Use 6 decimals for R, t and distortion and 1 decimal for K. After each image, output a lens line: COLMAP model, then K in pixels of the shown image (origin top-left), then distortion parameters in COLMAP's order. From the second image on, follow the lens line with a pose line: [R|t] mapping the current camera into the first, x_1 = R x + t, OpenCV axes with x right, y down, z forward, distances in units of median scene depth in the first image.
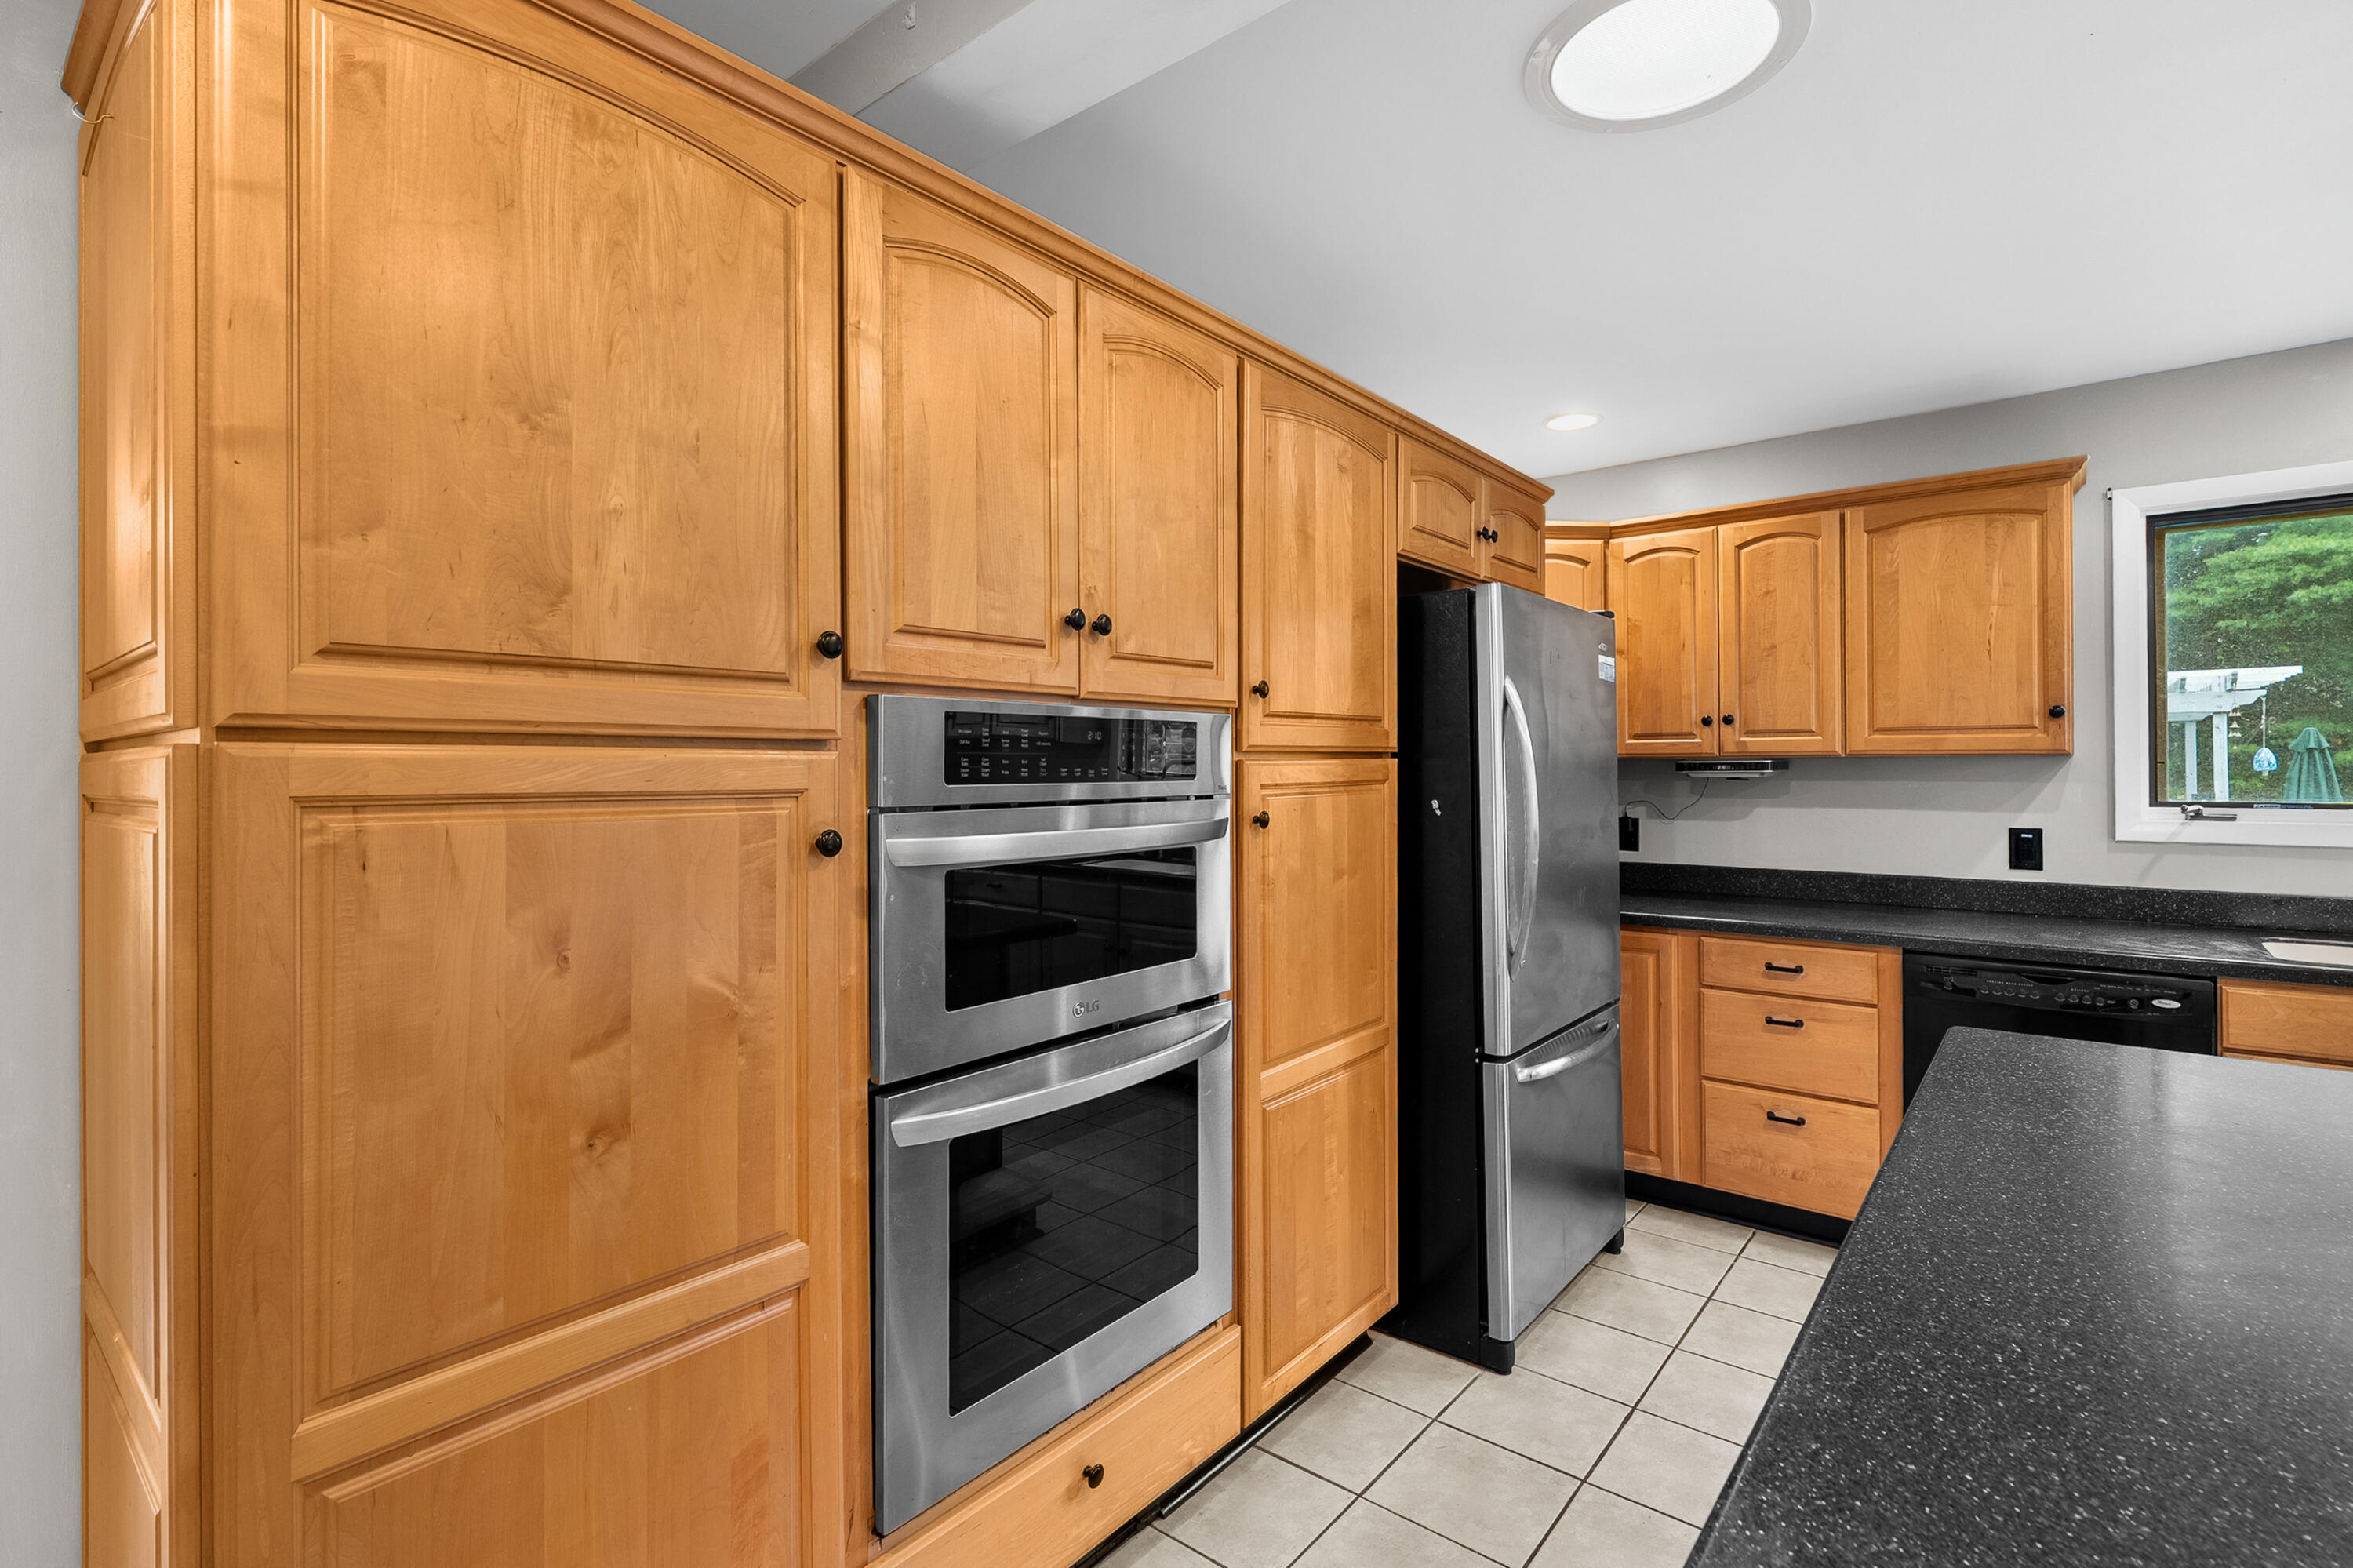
lens RADIAL K [[1088.9, 0, 1176.3], [0, 1088.9, 759.8], [0, 0, 1]] dist [-0.007595, 0.002732]
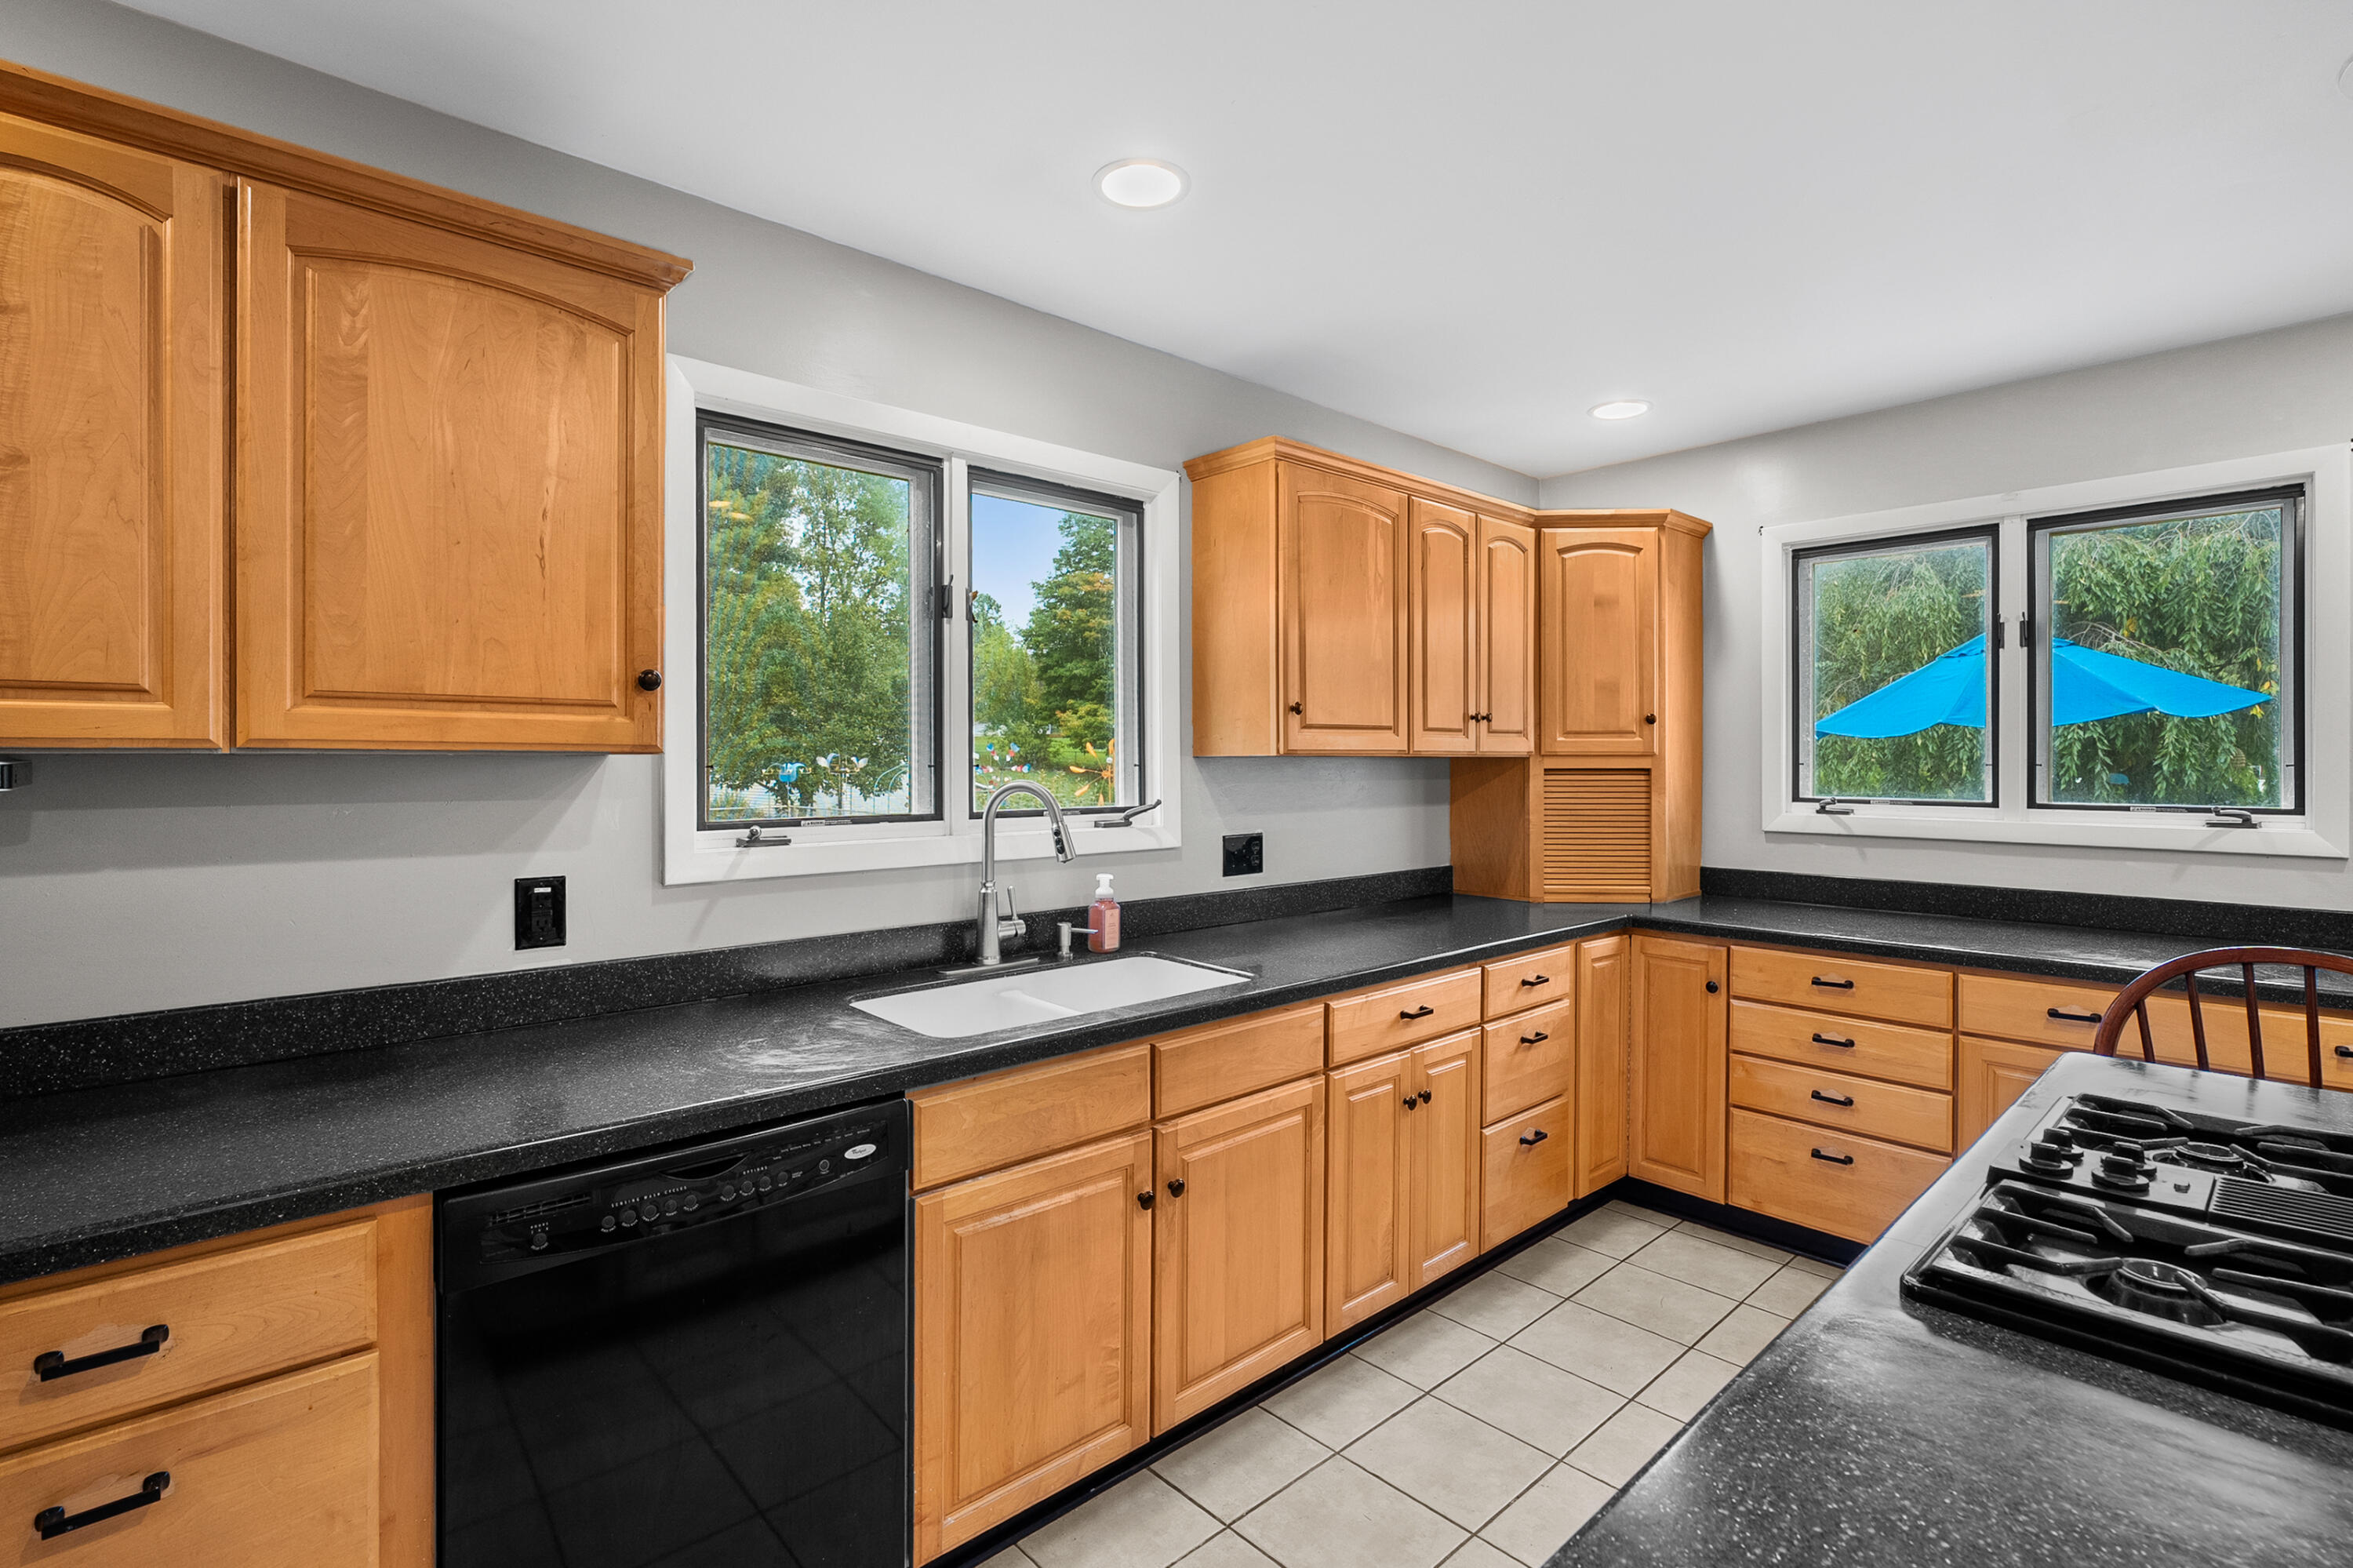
lens RADIAL K [[1088.9, 0, 1165.0], [0, 1088.9, 763.0], [0, 0, 1]] dist [-0.007595, 0.002732]
pose [[0.151218, 0.003890, 0.988493, 0.324357], [-0.003244, 0.999989, -0.003439, 0.001728], [-0.988495, -0.002686, 0.151229, 0.747612]]
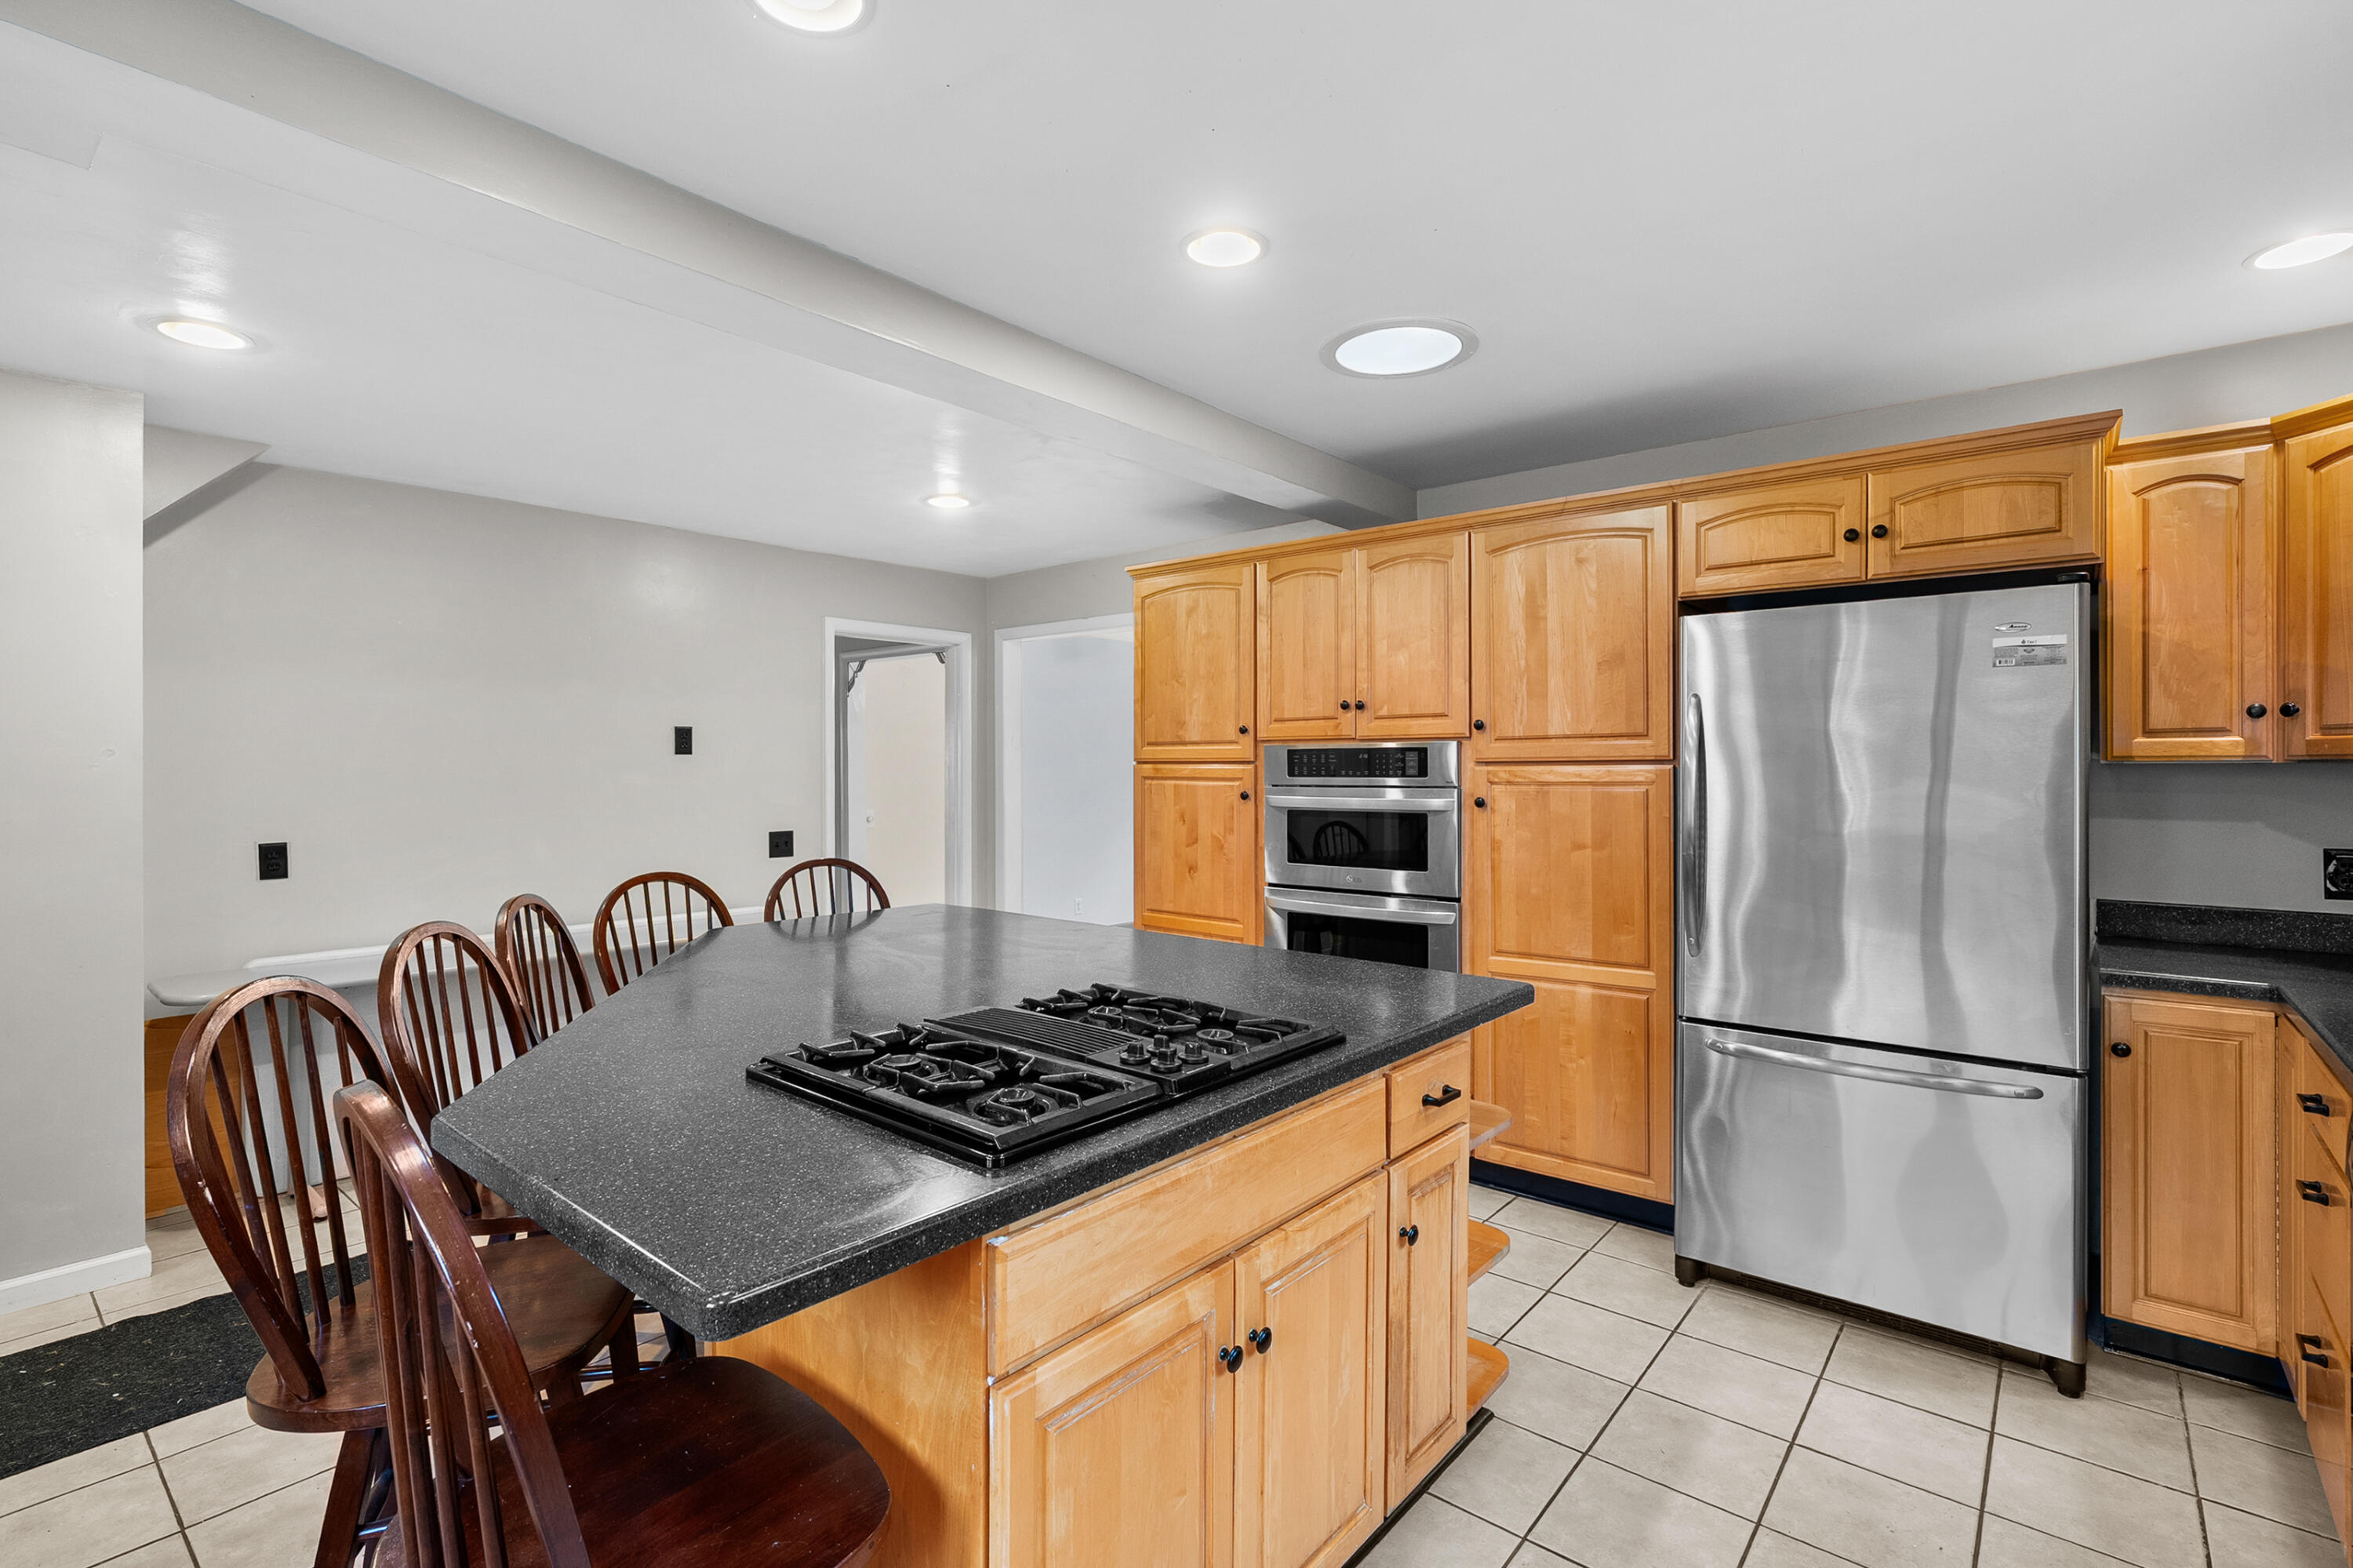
lens RADIAL K [[1088.9, 0, 1155.2], [0, 1088.9, 770.2], [0, 0, 1]] dist [-0.007595, 0.002732]
pose [[-0.027698, 0.004292, -0.999607, 1.461227], [0.007492, 0.999964, 0.004086, -0.004374], [0.999588, -0.007376, -0.027729, 0.451297]]
